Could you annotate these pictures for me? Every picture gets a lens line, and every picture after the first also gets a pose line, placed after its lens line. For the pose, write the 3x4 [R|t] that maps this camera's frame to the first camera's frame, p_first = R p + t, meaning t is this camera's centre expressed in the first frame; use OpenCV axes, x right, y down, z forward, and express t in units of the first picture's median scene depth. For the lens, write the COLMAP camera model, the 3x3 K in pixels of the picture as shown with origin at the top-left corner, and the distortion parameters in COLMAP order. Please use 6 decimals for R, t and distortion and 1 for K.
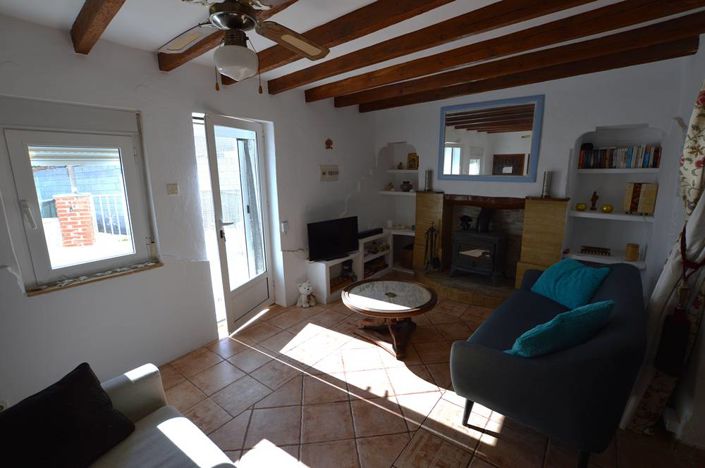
lens RADIAL K [[321.8, 0, 351.2], [0, 321.8, 234.8], [0, 0, 1]] dist [-0.036199, 0.006655]
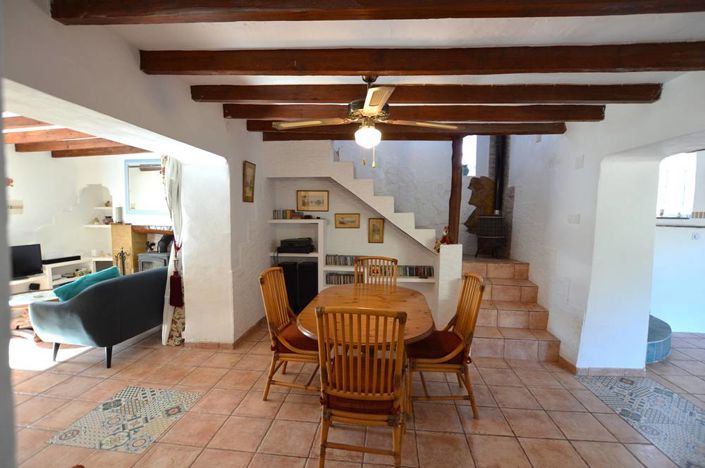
lens RADIAL K [[321.8, 0, 351.2], [0, 321.8, 233.3], [0, 0, 1]] dist [-0.036199, 0.006655]
pose [[0.848330, -0.015457, 0.529243, 0.356075], [0.088216, 0.989729, -0.112496, 0.122935], [-0.522068, 0.142121, 0.840980, -0.511934]]
